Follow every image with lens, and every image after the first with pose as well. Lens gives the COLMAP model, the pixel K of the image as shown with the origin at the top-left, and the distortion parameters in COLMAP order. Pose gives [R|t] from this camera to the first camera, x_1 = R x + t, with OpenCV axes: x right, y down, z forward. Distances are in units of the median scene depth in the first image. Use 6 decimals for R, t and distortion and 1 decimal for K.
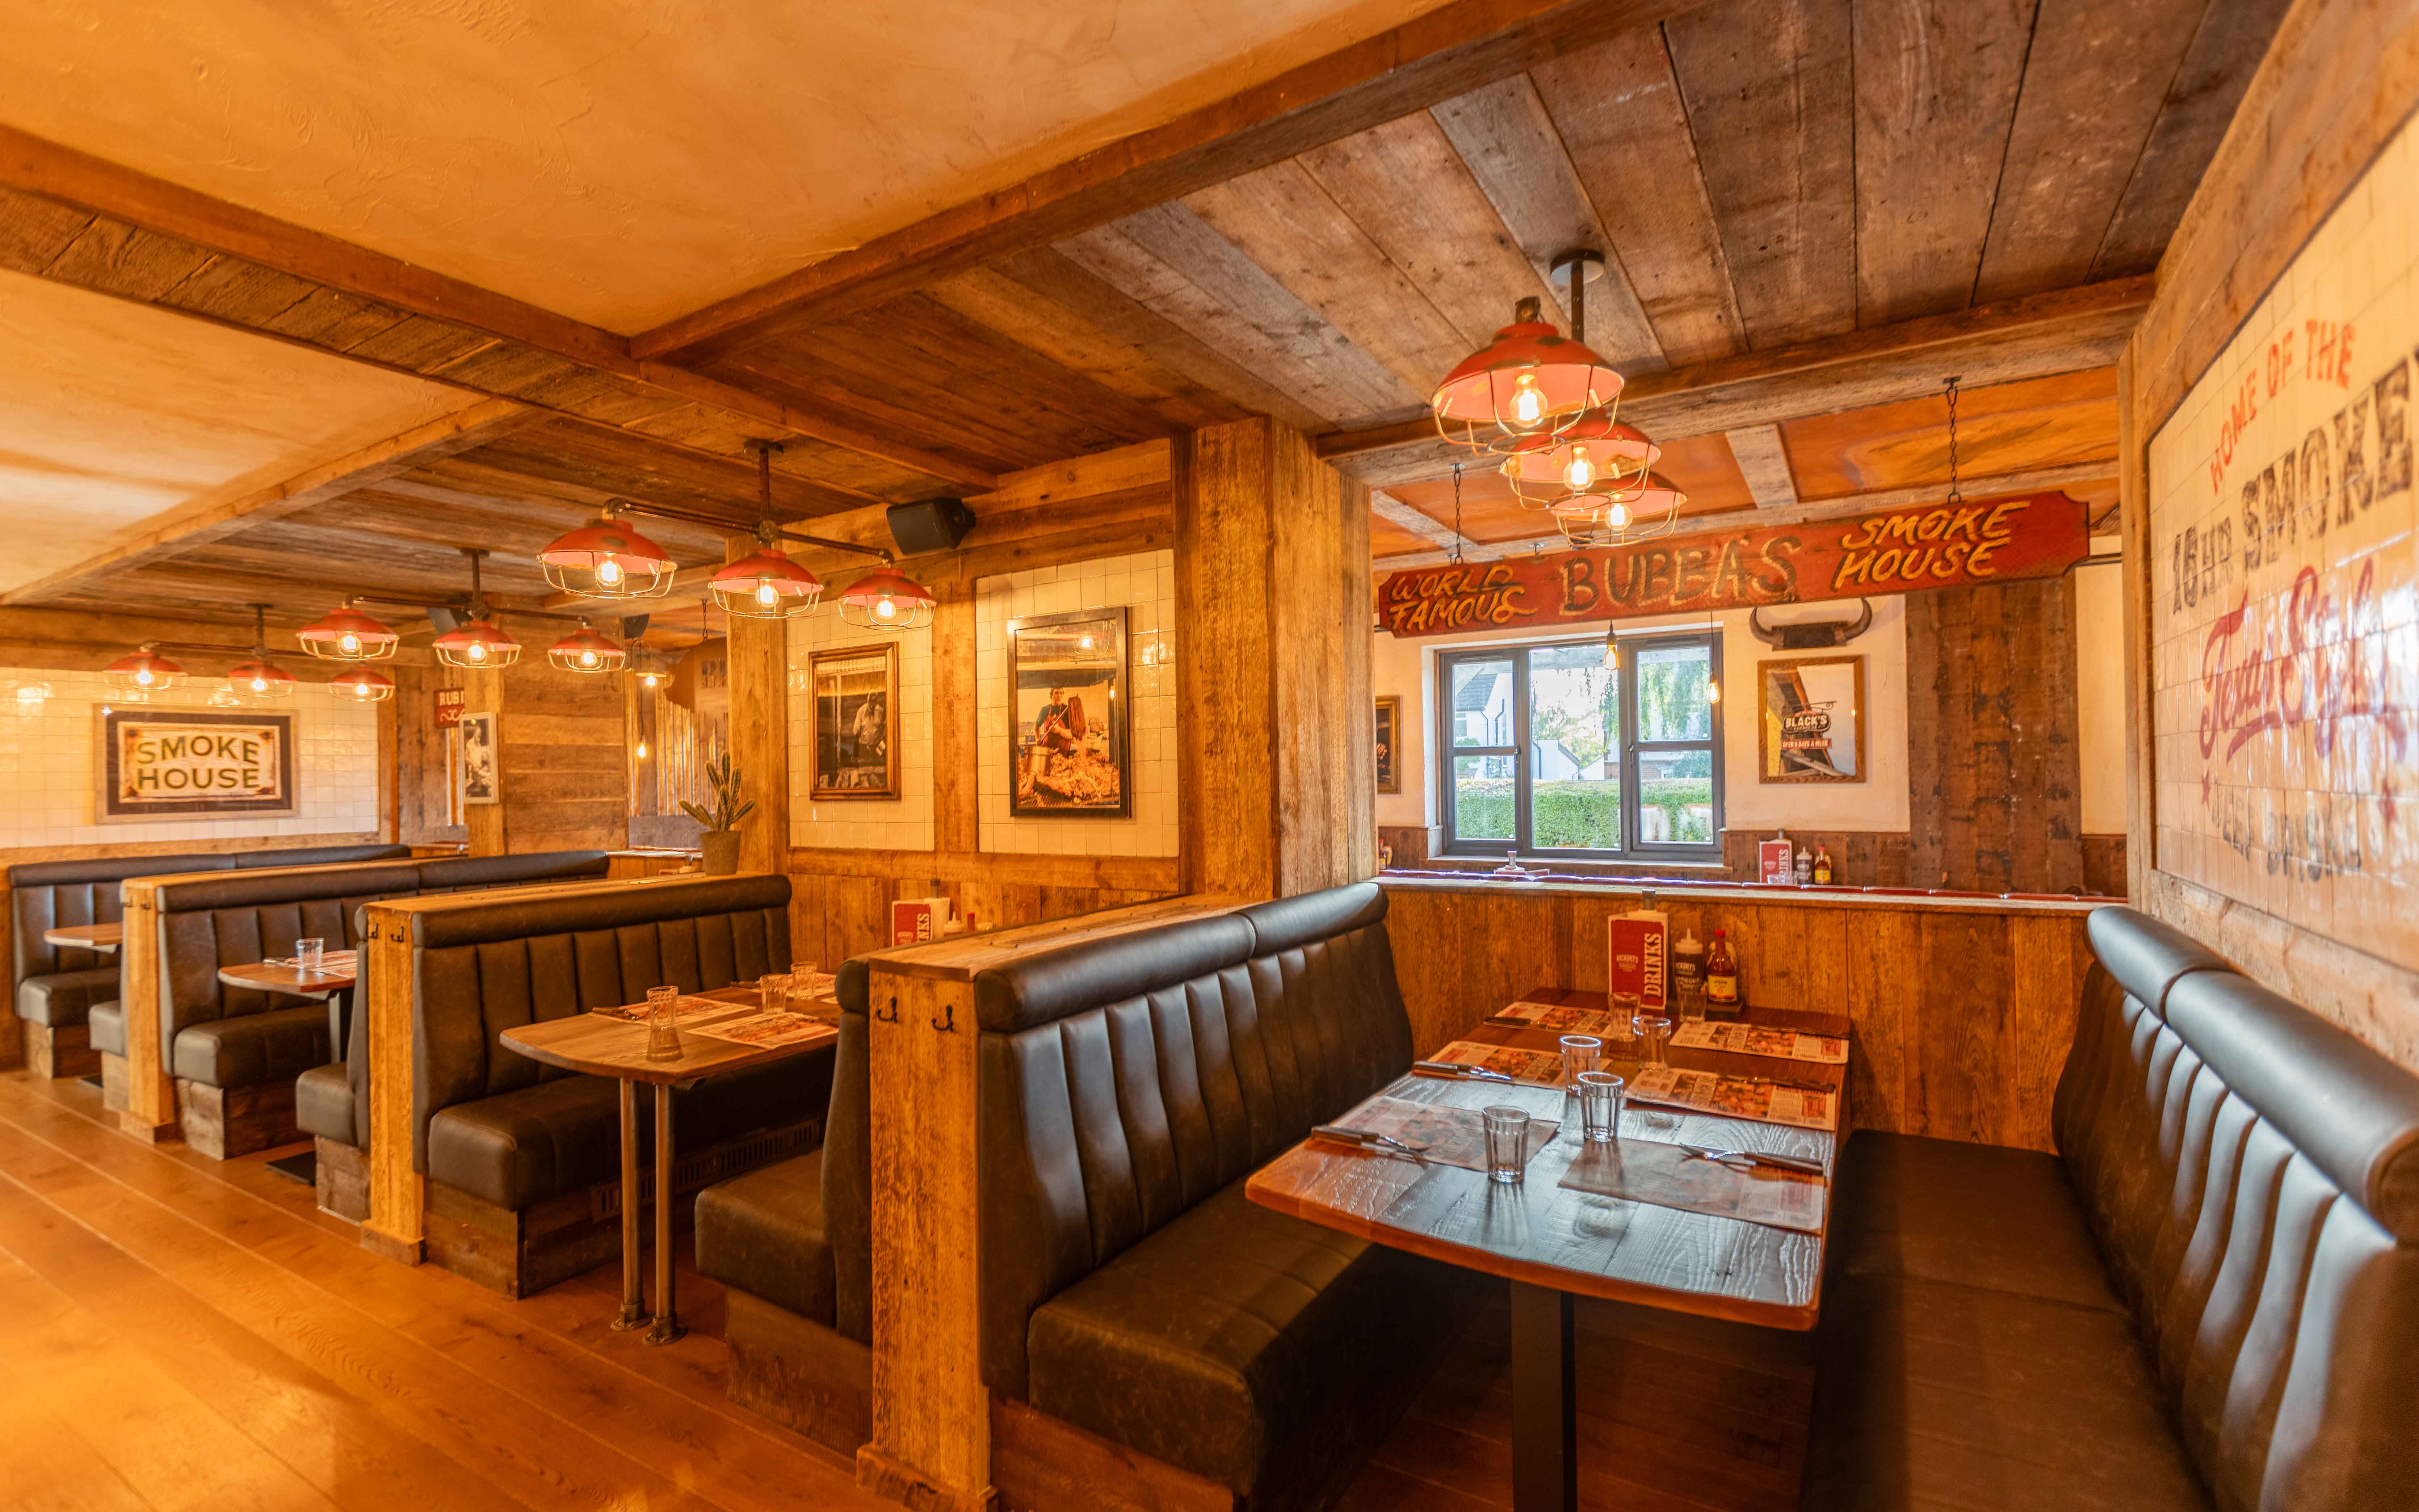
lens RADIAL K [[1102.6, 0, 1200.9], [0, 1102.6, 770.1], [0, 0, 1]] dist [-0.007856, 0.001138]
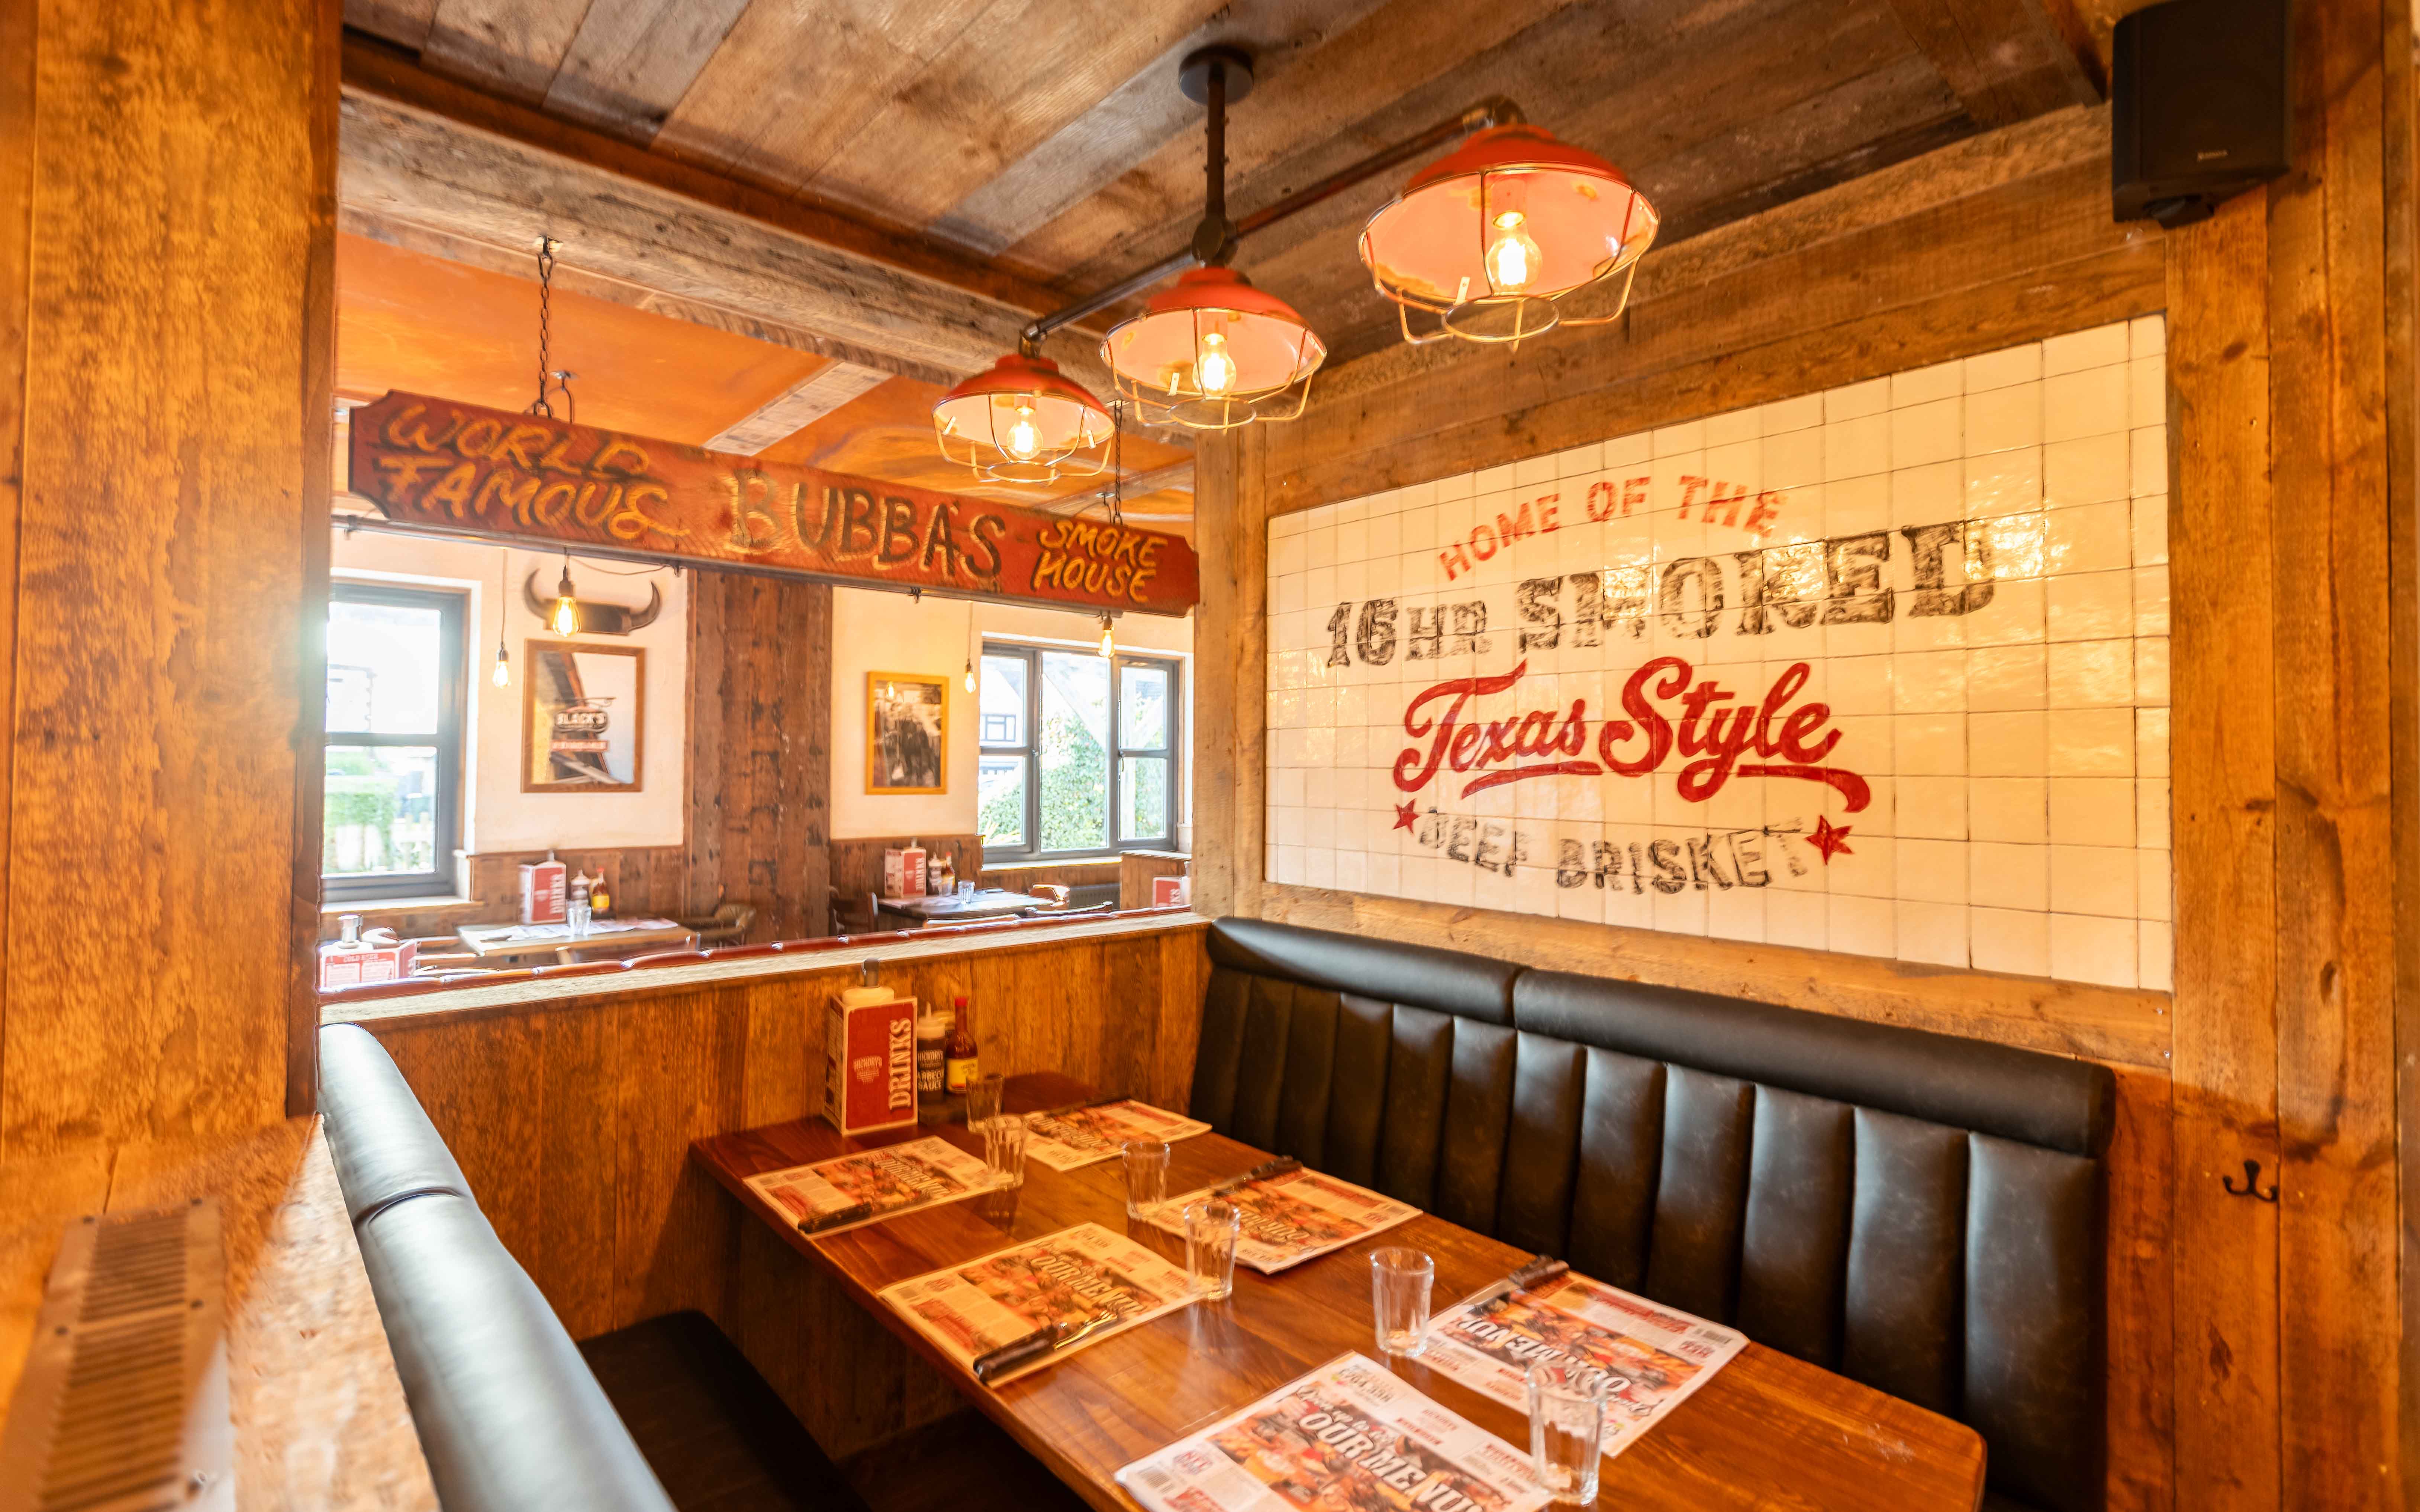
lens RADIAL K [[1102.9, 0, 1199.7], [0, 1102.9, 742.7], [0, 0, 1]] dist [-0.007856, 0.001138]
pose [[0.289332, 0.040893, 0.956355, -0.197535], [-0.021309, 0.999115, -0.036275, -0.009149], [-0.956992, -0.009883, 0.289947, 0.524620]]
